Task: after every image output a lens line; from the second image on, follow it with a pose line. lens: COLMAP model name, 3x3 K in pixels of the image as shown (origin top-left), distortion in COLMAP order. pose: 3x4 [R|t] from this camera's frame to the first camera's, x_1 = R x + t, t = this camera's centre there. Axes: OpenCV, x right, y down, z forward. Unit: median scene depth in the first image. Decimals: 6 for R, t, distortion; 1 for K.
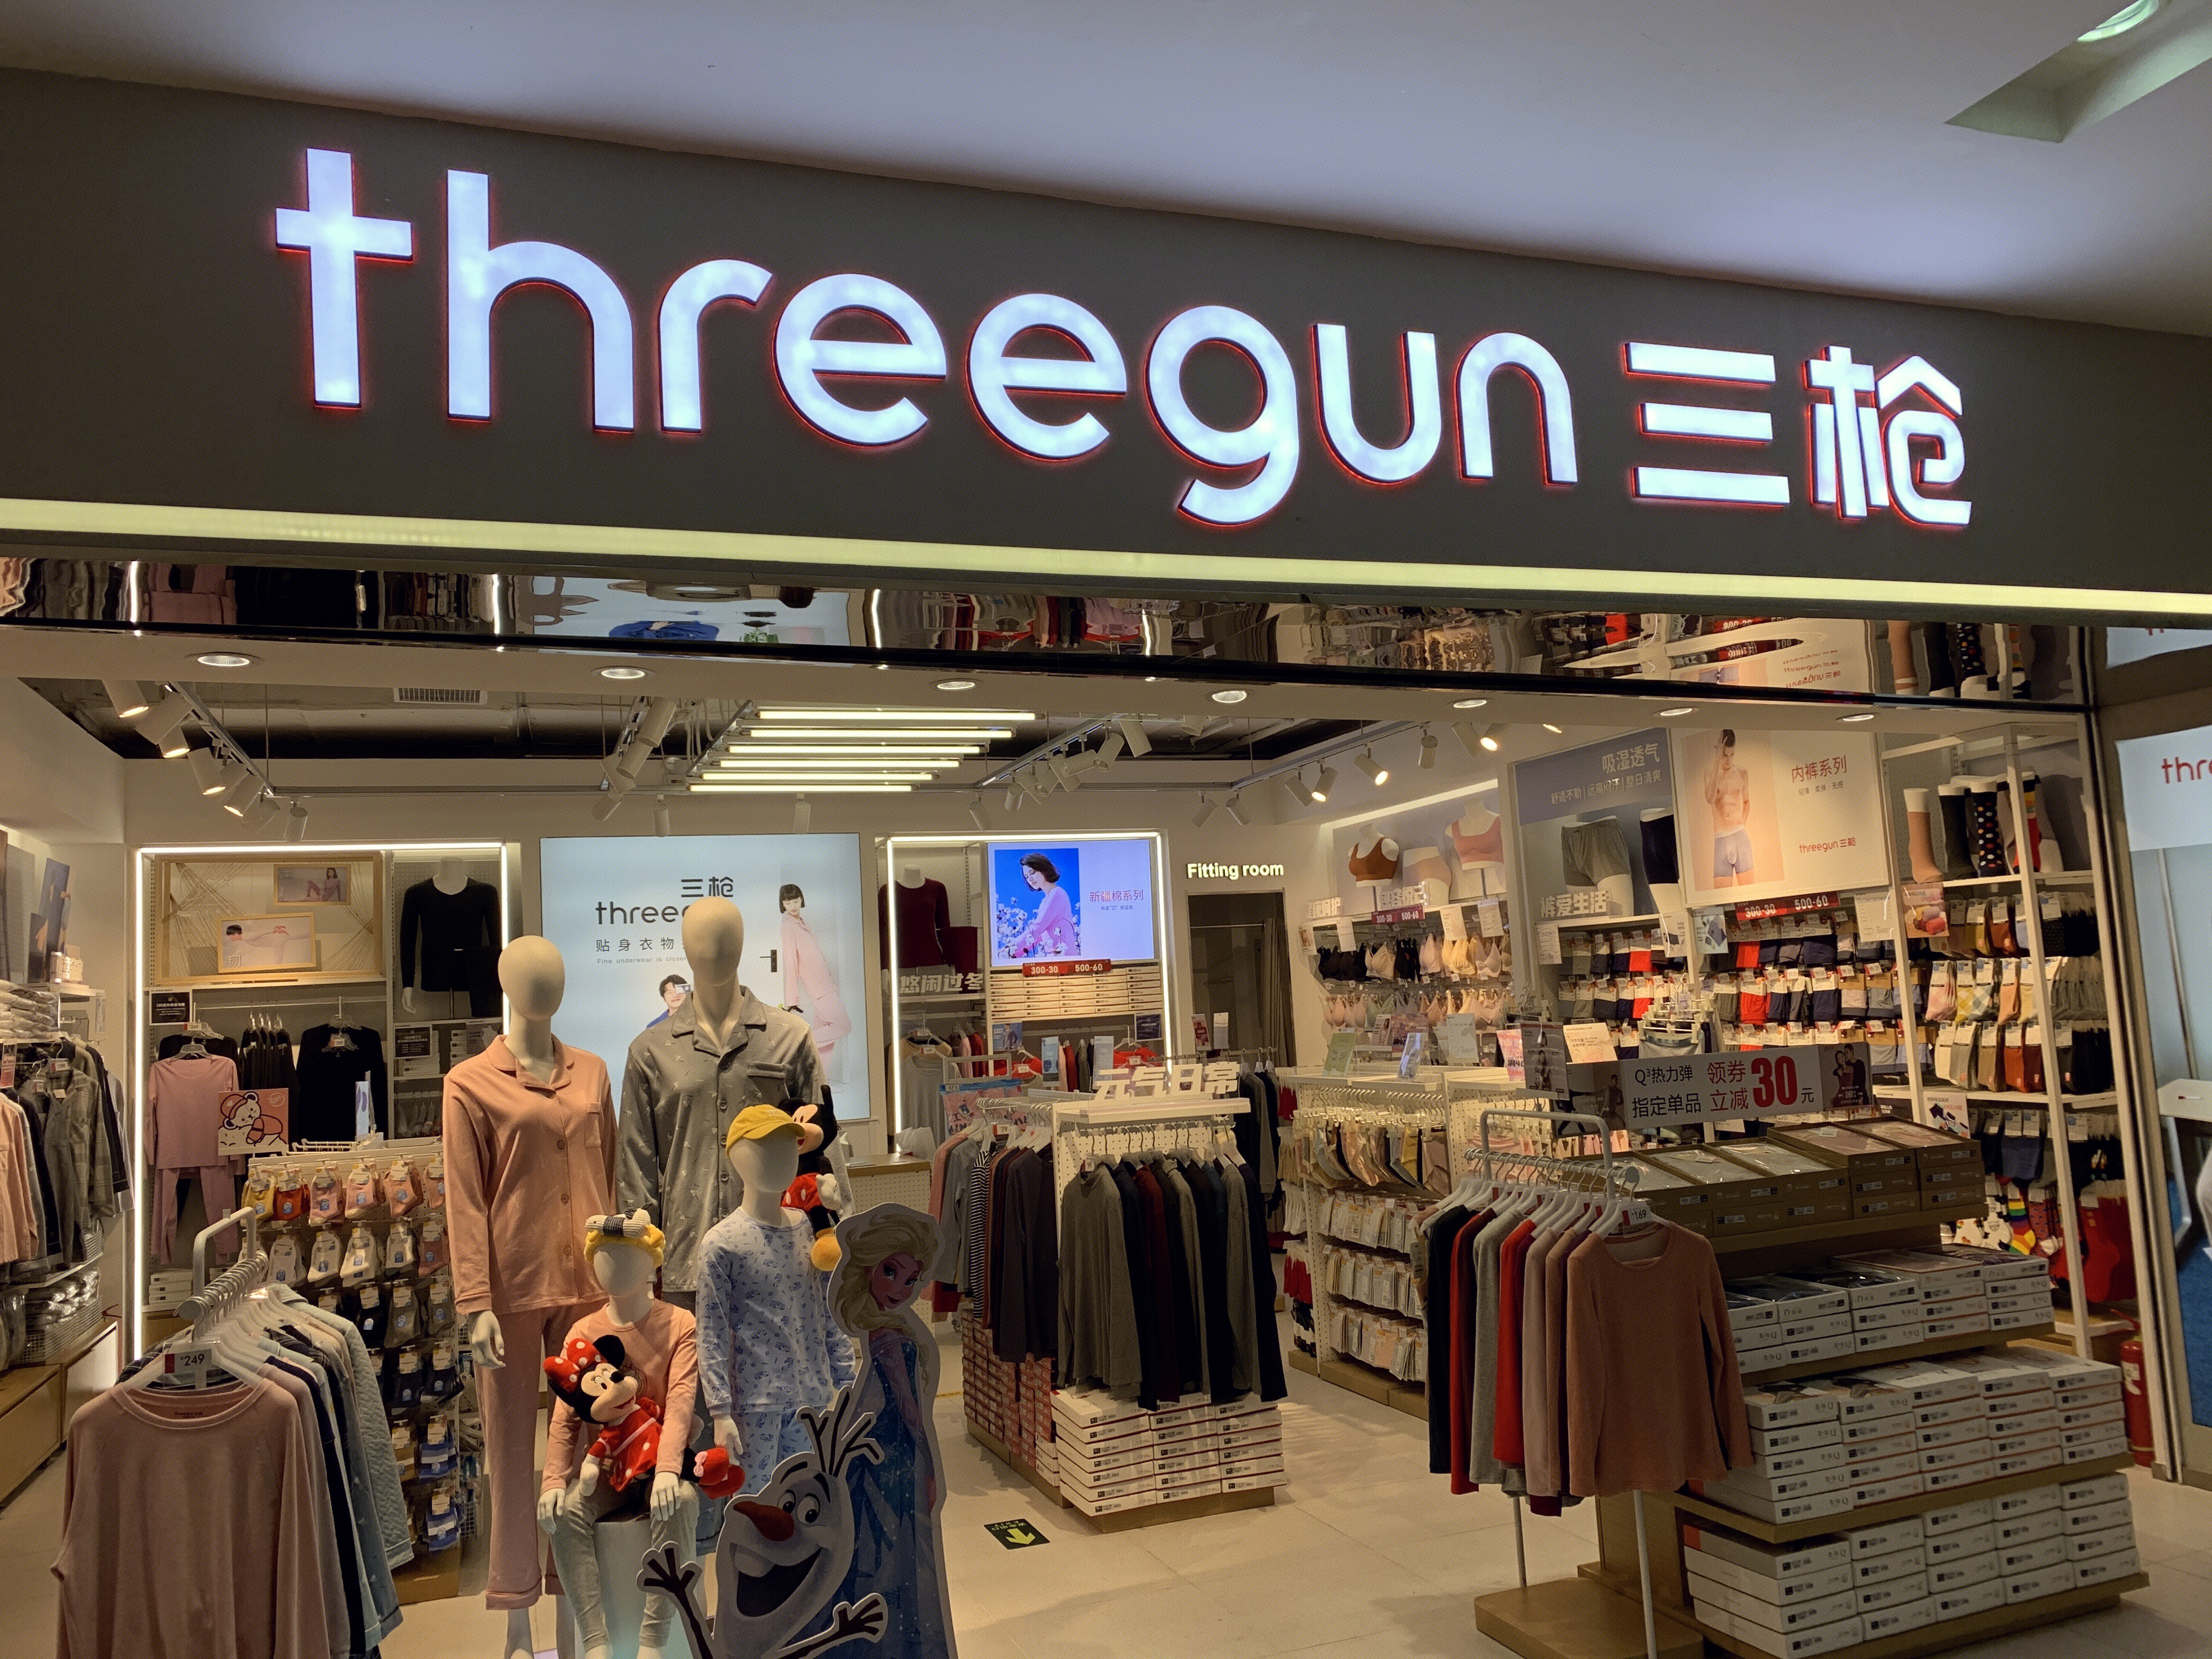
lens RADIAL K [[1688.9, 0, 1106.0], [0, 1688.9, 829.5], [0, 0, 1]] dist [0.057878, -0.083092]
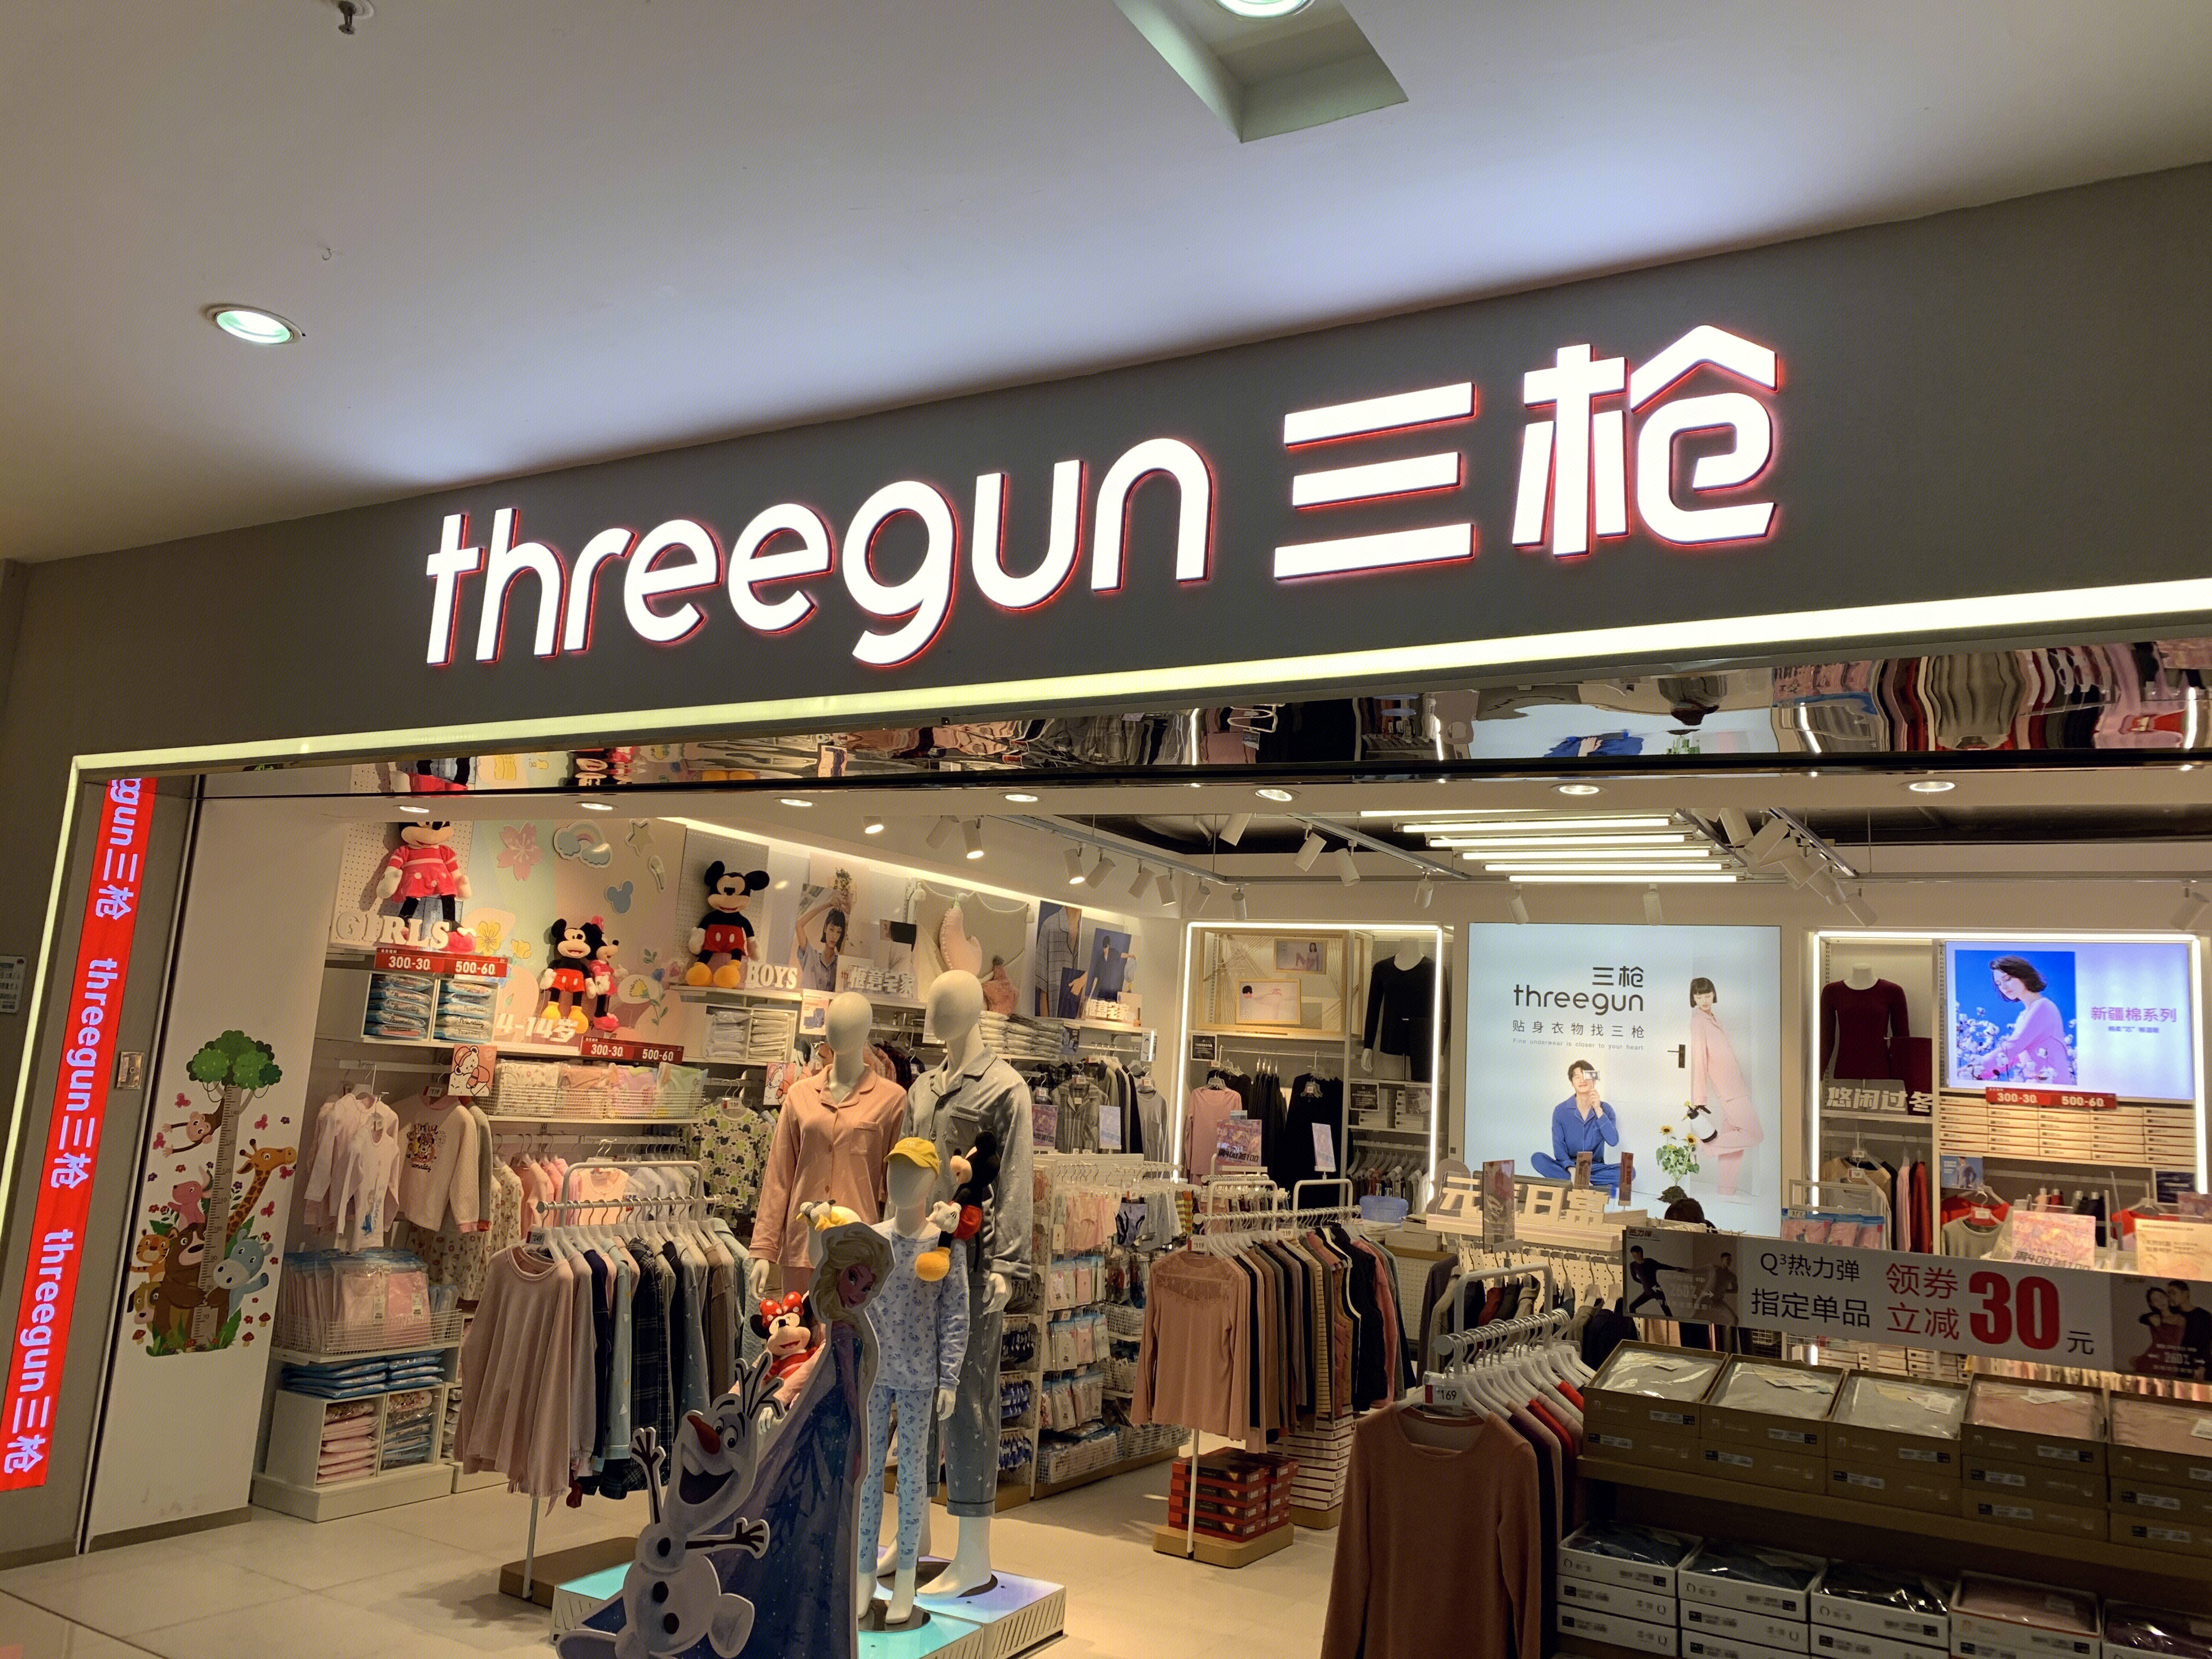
lens RADIAL K [[1680.7, 0, 1111.3], [0, 1680.7, 808.3], [0, 0, 1]] dist [0.096771, -0.164745]
pose [[0.618649, -0.029861, -0.785100, 0.884080], [-0.017114, 0.998528, -0.051464, -0.019816], [0.785481, 0.045275, 0.617227, 0.332666]]
